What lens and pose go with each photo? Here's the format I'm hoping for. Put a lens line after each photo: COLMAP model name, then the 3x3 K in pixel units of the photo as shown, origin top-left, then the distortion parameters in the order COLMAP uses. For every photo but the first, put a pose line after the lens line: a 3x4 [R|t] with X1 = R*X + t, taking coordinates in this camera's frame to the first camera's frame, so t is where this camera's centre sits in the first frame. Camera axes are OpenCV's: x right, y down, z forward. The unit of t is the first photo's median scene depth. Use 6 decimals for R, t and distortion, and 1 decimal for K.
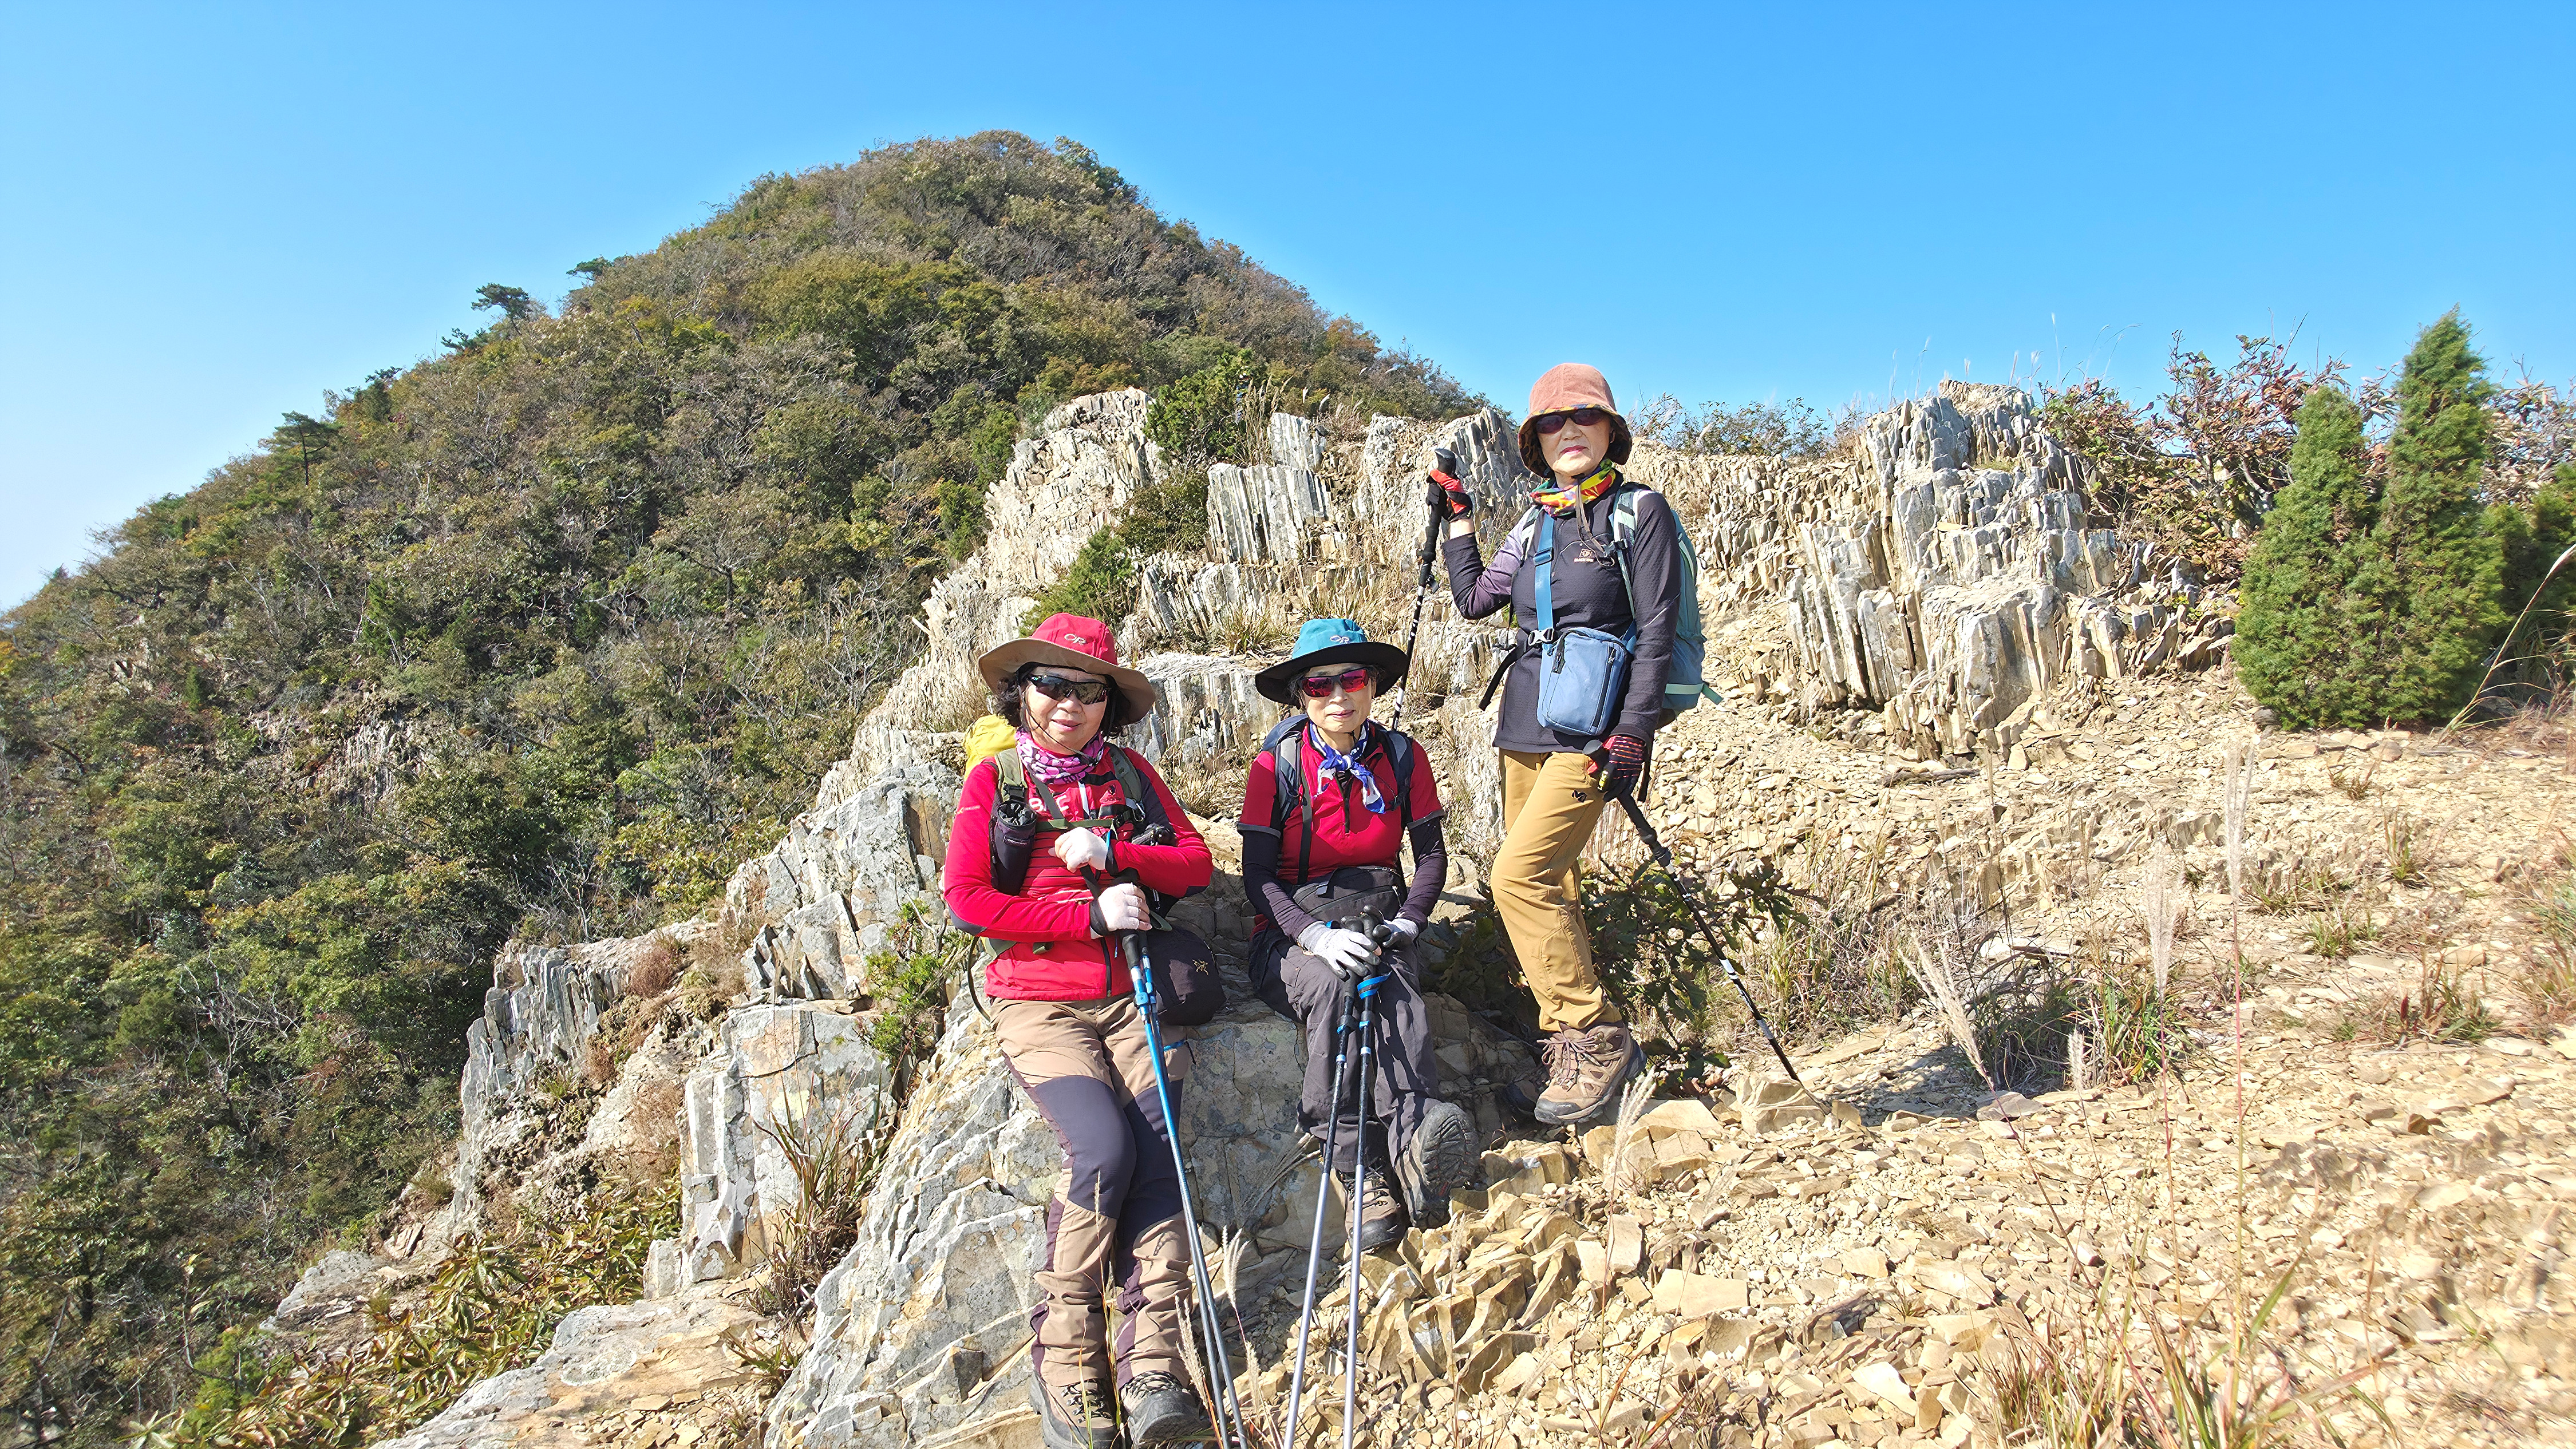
lens RADIAL K [[1420.3, 0, 1272.7], [0, 1420.3, 719.1], [0, 0, 1]] dist [0.001159, -0.000446]
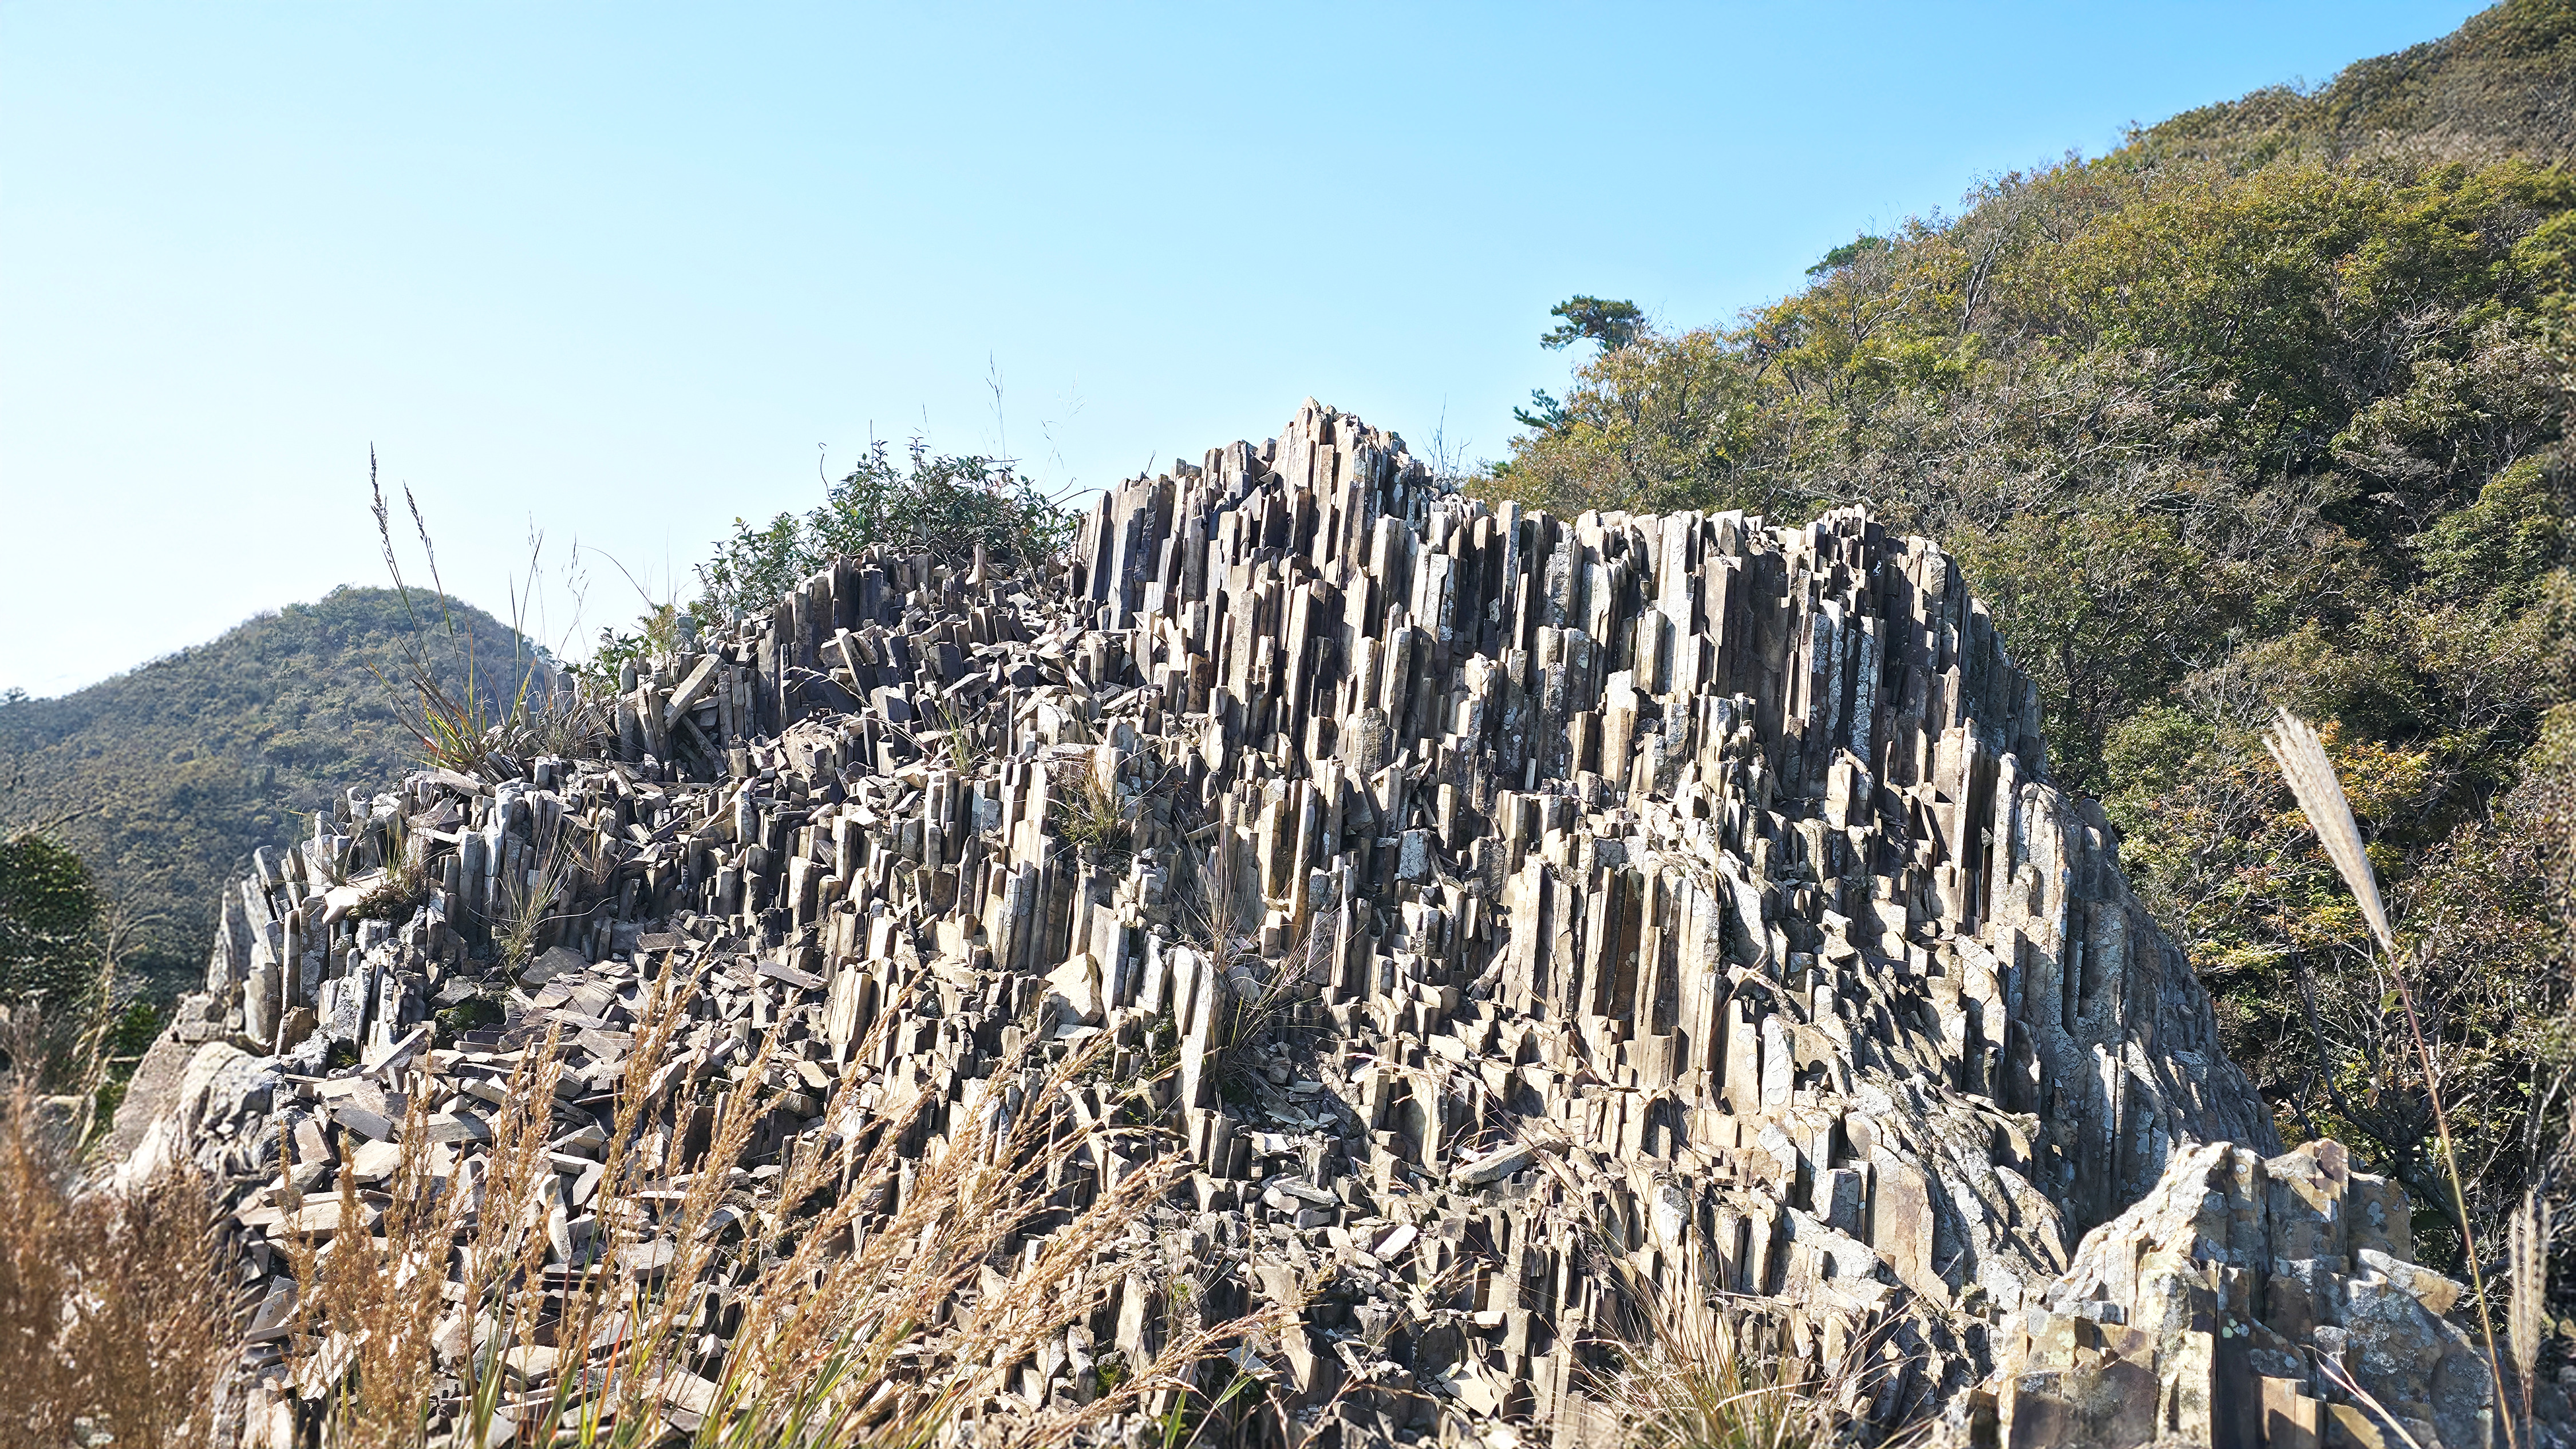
lens RADIAL K [[2596.4, 0, 1379.6], [0, 2596.4, 784.3], [0, 0, 1]] dist [0.089248, -0.077941]
pose [[0.752641, 0.048434, -0.656647, 0.028734], [-0.123027, 0.990072, -0.067984, -0.122834], [0.646835, 0.131953, 0.751128, 0.549767]]
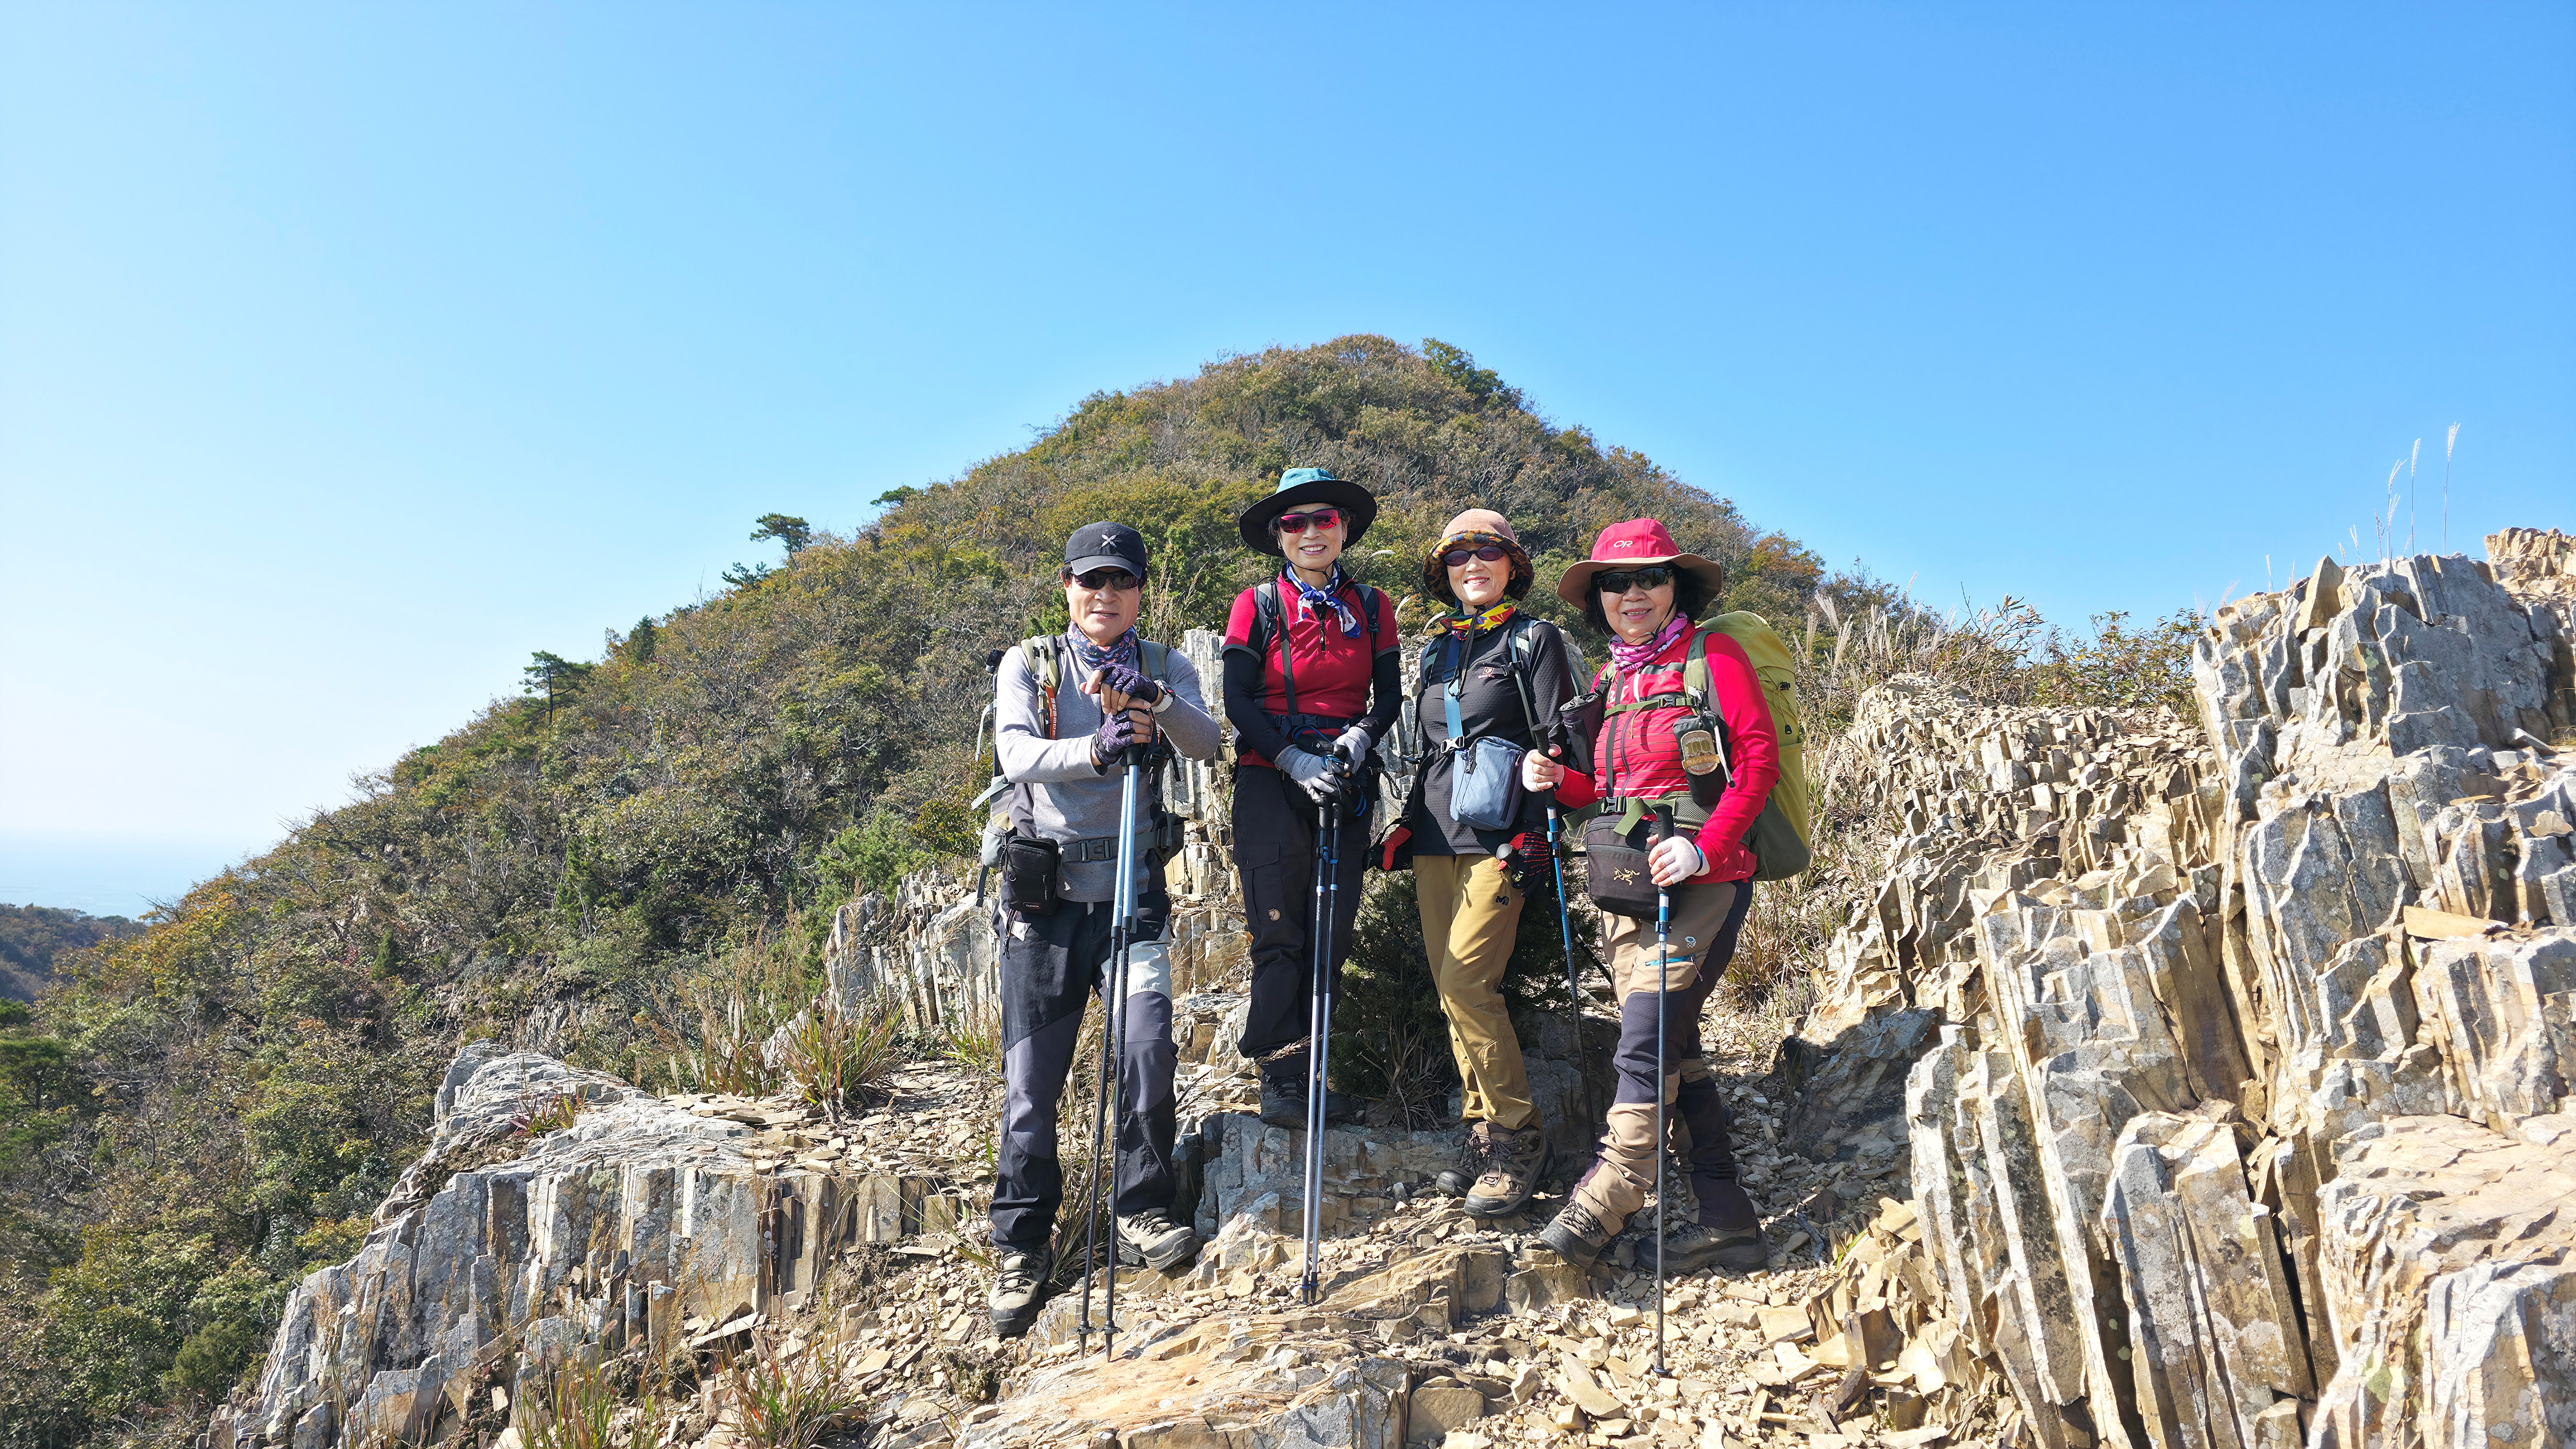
lens RADIAL K [[1690.9, 0, 1252.0], [0, 1690.9, 725.0], [0, 0, 1]] dist [0.082010, -0.090873]
pose [[0.963741, 0.009546, -0.266669, 0.076284], [-0.054902, 0.985072, -0.163153, -0.024214], [0.261130, 0.171877, 0.949878, 0.131171]]
